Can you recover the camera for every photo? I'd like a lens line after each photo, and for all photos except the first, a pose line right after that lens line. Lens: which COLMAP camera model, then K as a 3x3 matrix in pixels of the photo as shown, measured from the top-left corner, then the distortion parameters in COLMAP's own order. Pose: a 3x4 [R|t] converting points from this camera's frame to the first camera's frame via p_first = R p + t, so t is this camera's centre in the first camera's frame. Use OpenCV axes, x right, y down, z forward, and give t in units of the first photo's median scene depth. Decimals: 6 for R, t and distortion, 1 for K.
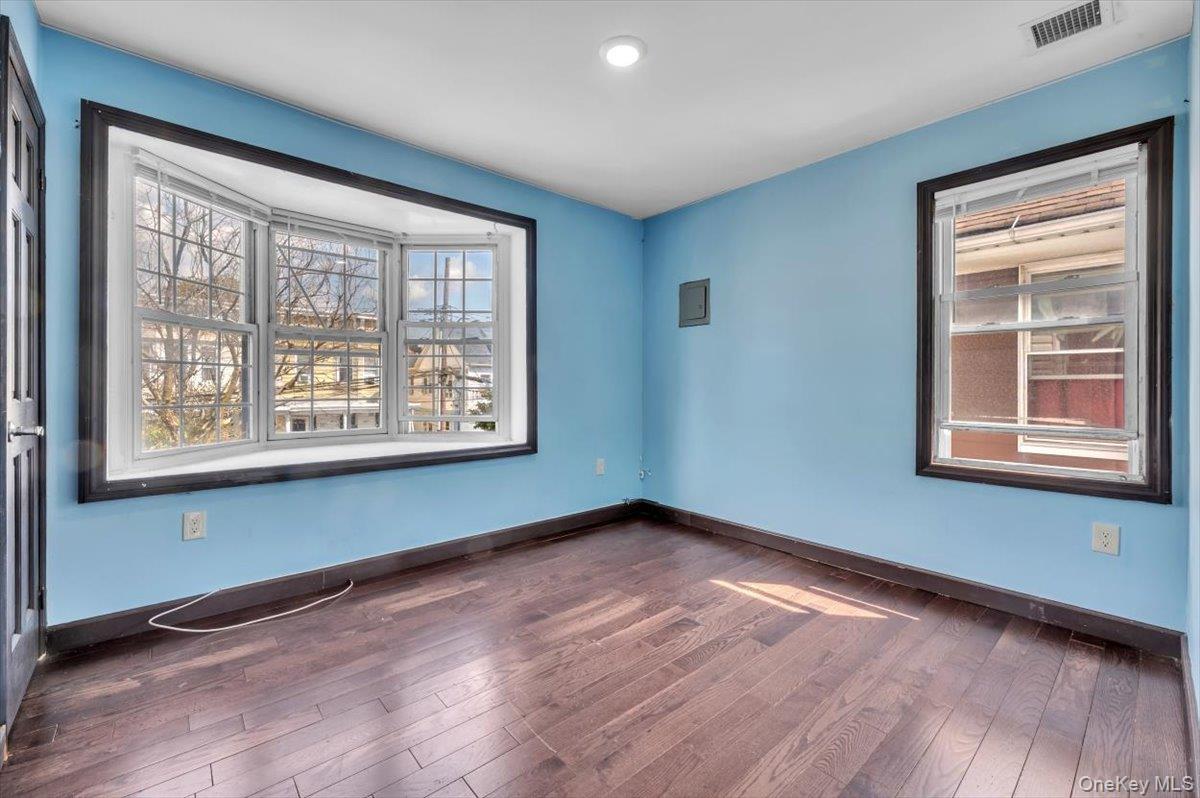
lens RADIAL K [[483.9, 0, 600.1], [0, 483.9, 387.3], [0, 0, 1]] dist [-0.003676, -0.000315]
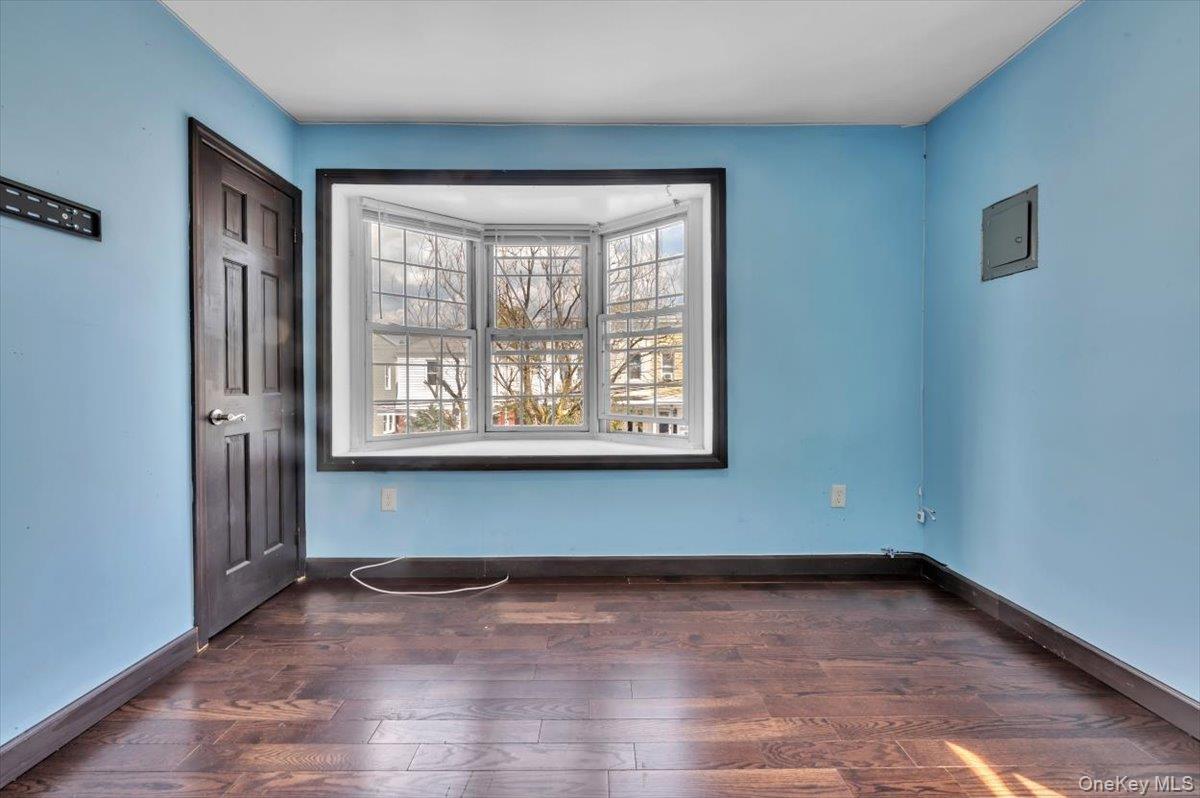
lens RADIAL K [[483.9, 0, 600.1], [0, 483.9, 387.3], [0, 0, 1]] dist [-0.003676, -0.000315]
pose [[0.759564, 0.000291, -0.650433, 0.224835], [0.003805, 0.999981, 0.004891, 0.001727], [0.650422, -0.006190, 0.759548, 0.279996]]
